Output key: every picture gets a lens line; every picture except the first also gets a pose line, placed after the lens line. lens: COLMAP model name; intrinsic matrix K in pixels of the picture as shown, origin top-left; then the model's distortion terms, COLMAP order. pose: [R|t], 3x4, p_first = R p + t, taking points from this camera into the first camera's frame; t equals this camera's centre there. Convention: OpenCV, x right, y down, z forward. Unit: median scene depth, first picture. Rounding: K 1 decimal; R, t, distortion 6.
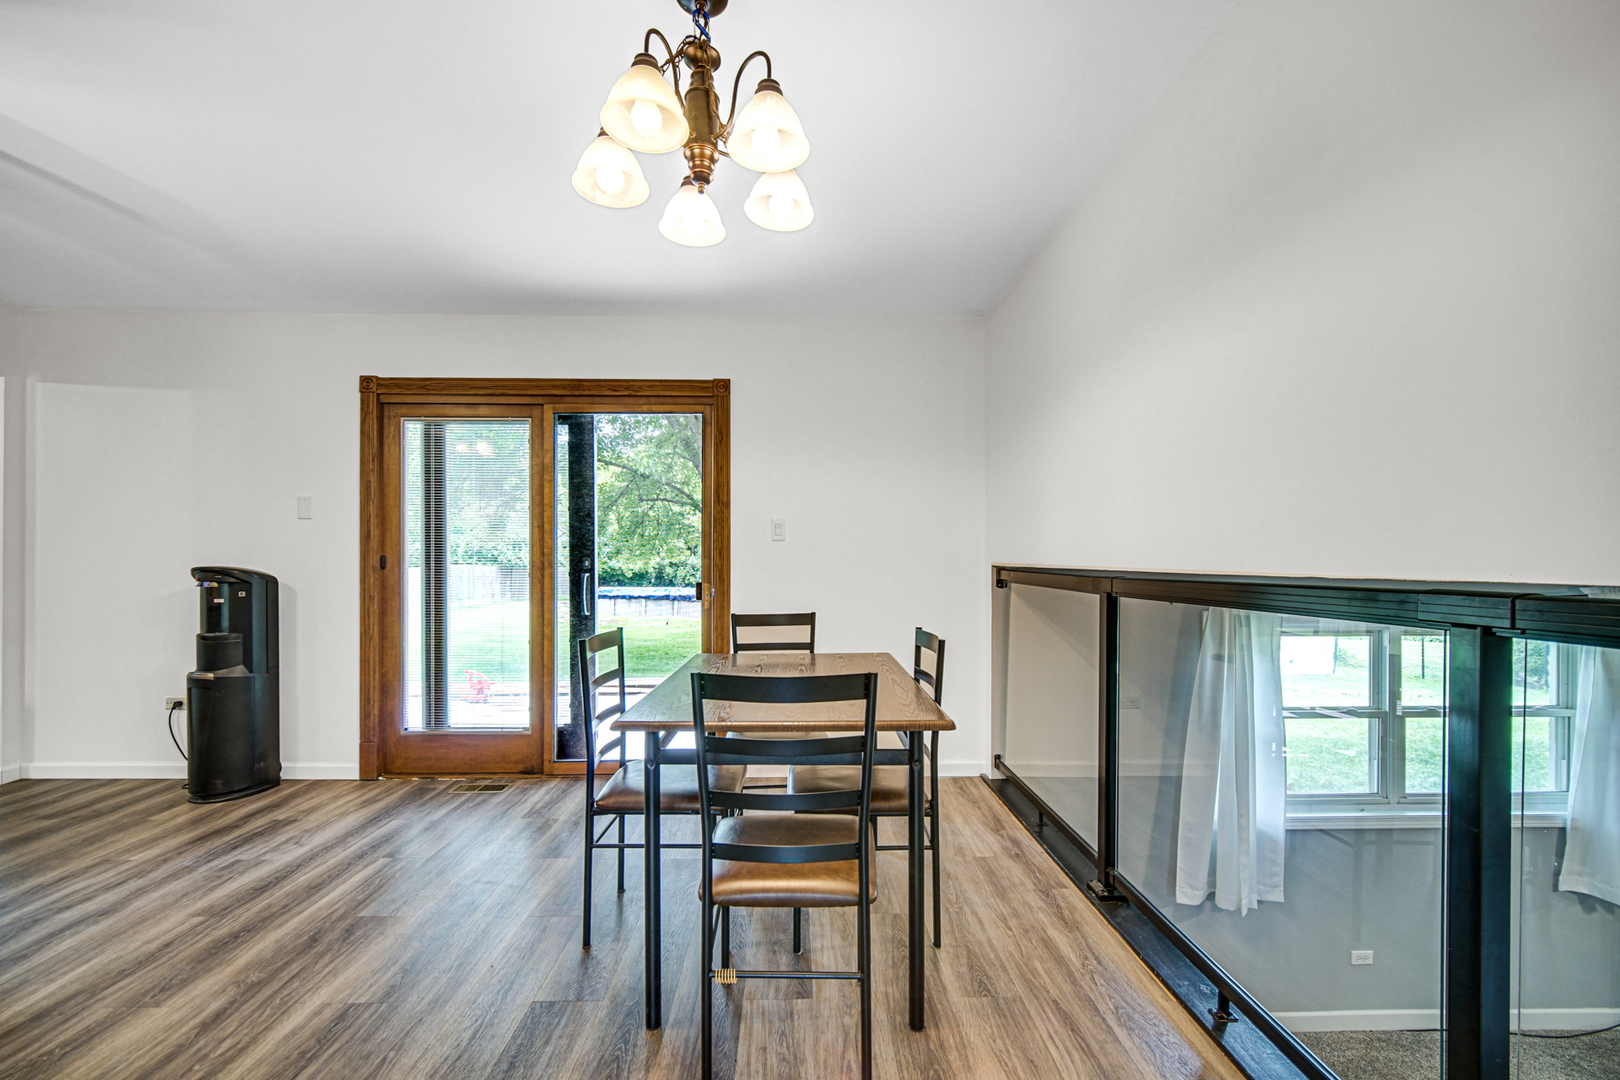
lens RADIAL K [[650.7, 0, 801.1], [0, 650.7, 570.0], [0, 0, 1]] dist [-0.004418, -0.000248]
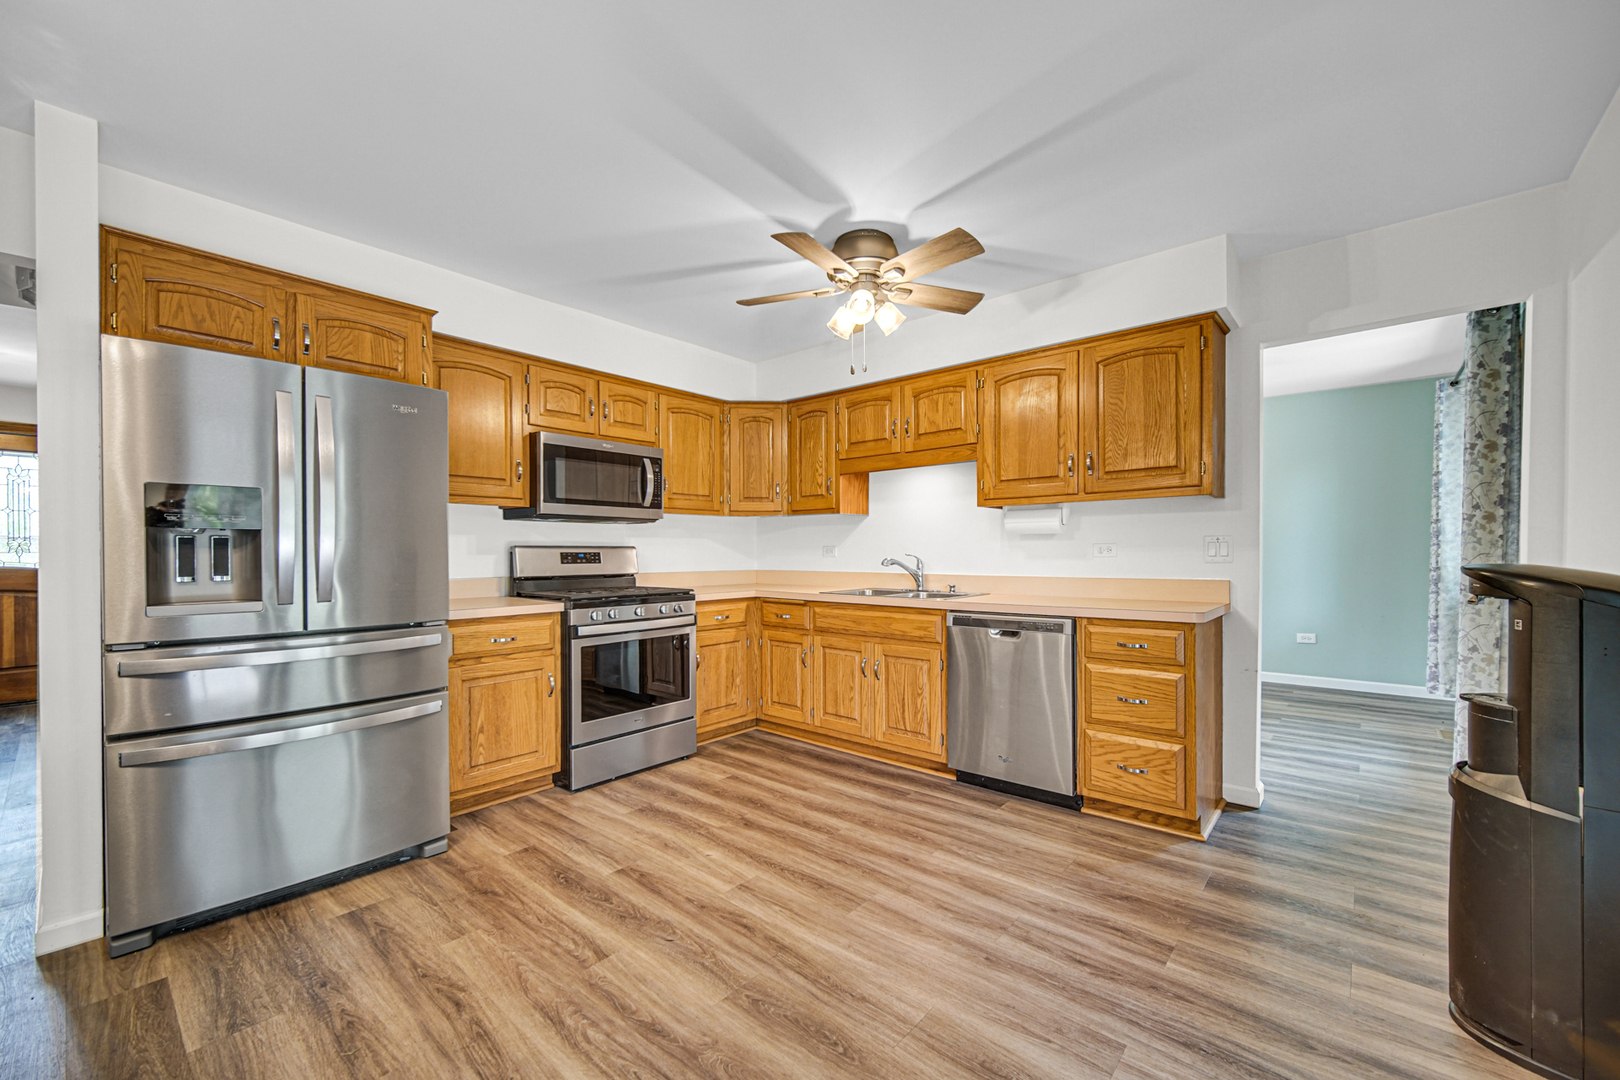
lens RADIAL K [[650.7, 0, 802.9], [0, 650.7, 549.5], [0, 0, 1]] dist [-0.004418, -0.000248]
pose [[-0.667959, 0.001381, -0.744197, -0.154784], [-0.004497, 0.999973, 0.005891, -0.016983], [0.744185, 0.007282, -0.667934, 0.849907]]
